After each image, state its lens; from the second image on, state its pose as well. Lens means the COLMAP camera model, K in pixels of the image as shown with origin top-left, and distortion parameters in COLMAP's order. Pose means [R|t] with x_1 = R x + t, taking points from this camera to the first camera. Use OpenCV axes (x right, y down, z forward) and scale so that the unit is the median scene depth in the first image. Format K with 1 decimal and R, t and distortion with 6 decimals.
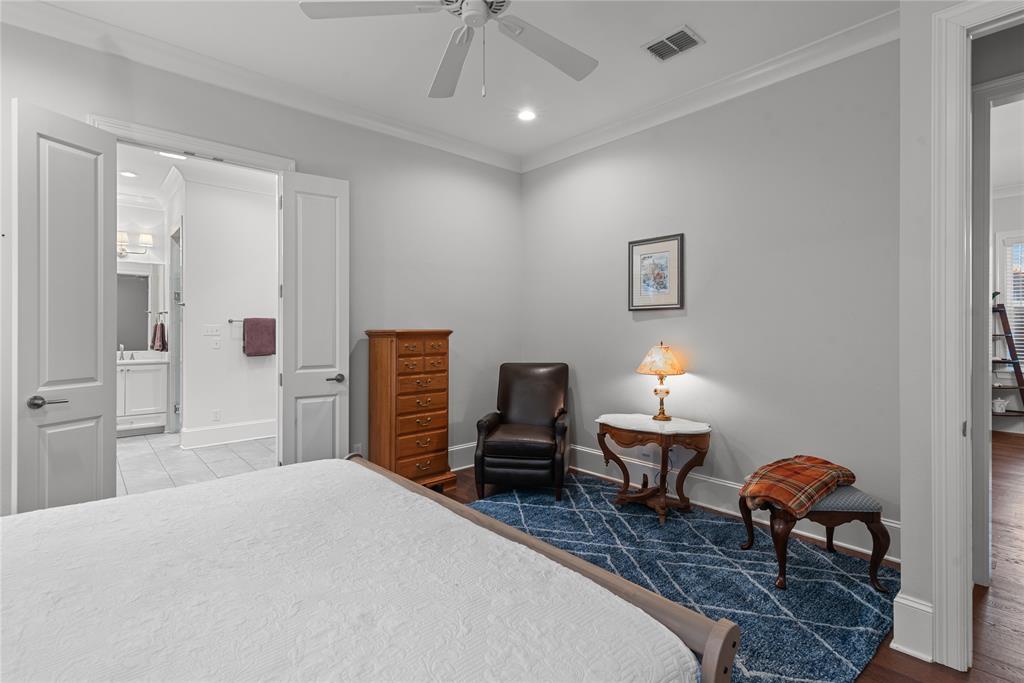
lens RADIAL K [[471.3, 0, 516.4], [0, 471.3, 326.0], [0, 0, 1]] dist [0.000160, 0.000322]
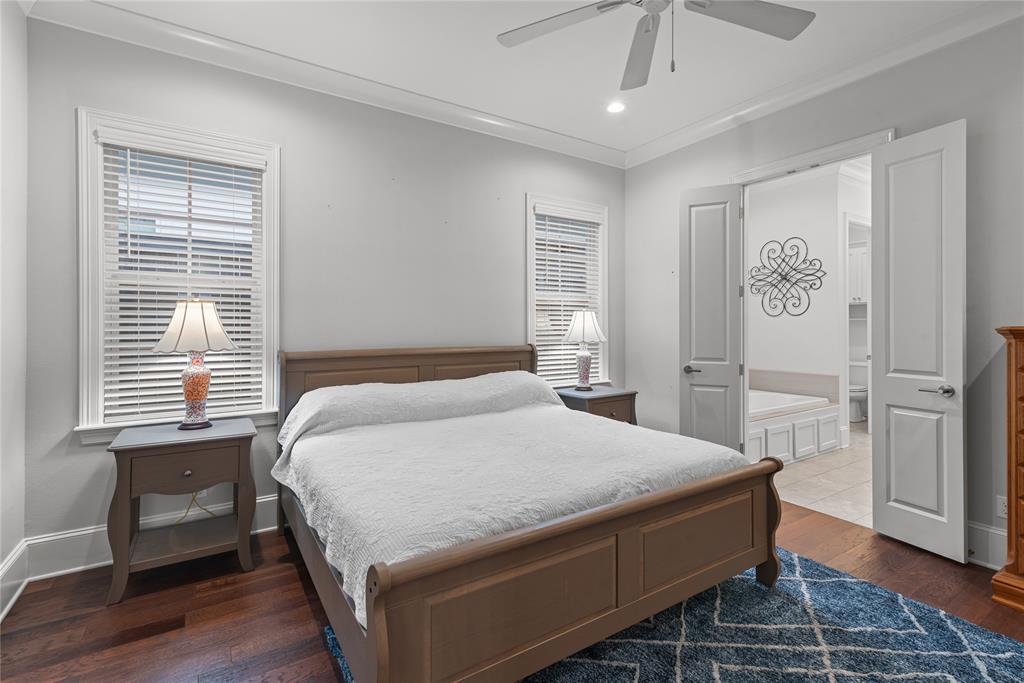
lens RADIAL K [[471.3, 0, 516.4], [0, 471.3, 326.0], [0, 0, 1]] dist [0.000160, 0.000322]
pose [[-0.156608, 0.006286, -0.987641, 0.461012], [0.009961, 0.999939, 0.004785, -0.003037], [0.987611, -0.009089, -0.156662, 0.435165]]
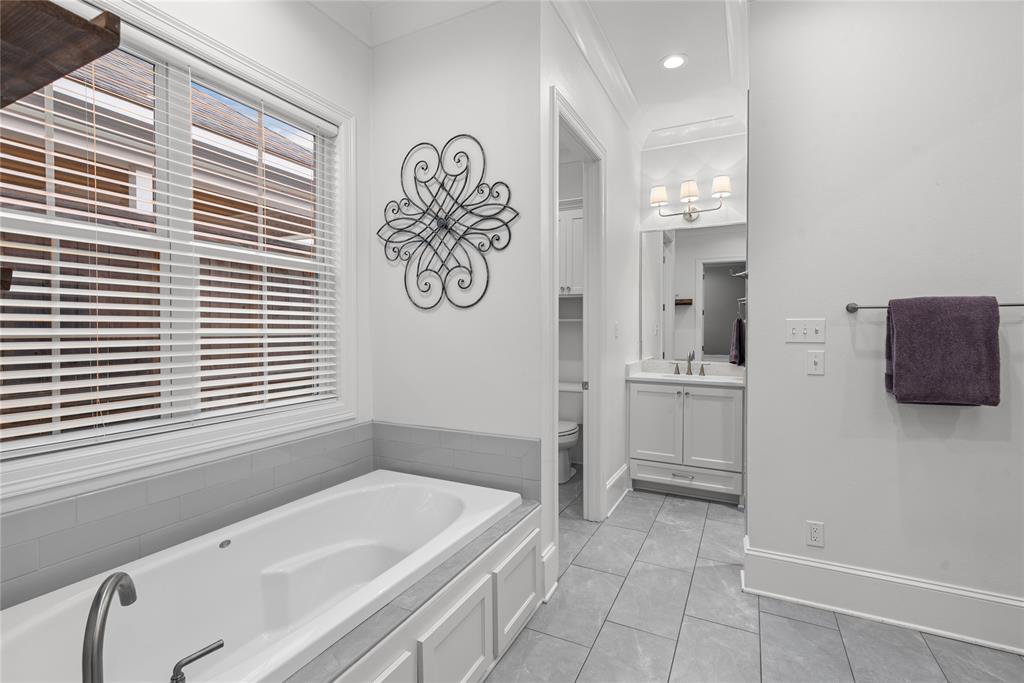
lens RADIAL K [[471.3, 0, 516.4], [0, 471.3, 326.0], [0, 0, 1]] dist [0.000160, 0.000322]
pose [[0.363084, -0.002092, -0.931754, -0.523389], [0.000369, 0.999998, -0.002102, 0.008188], [0.931756, 0.000419, 0.363084, 0.914831]]
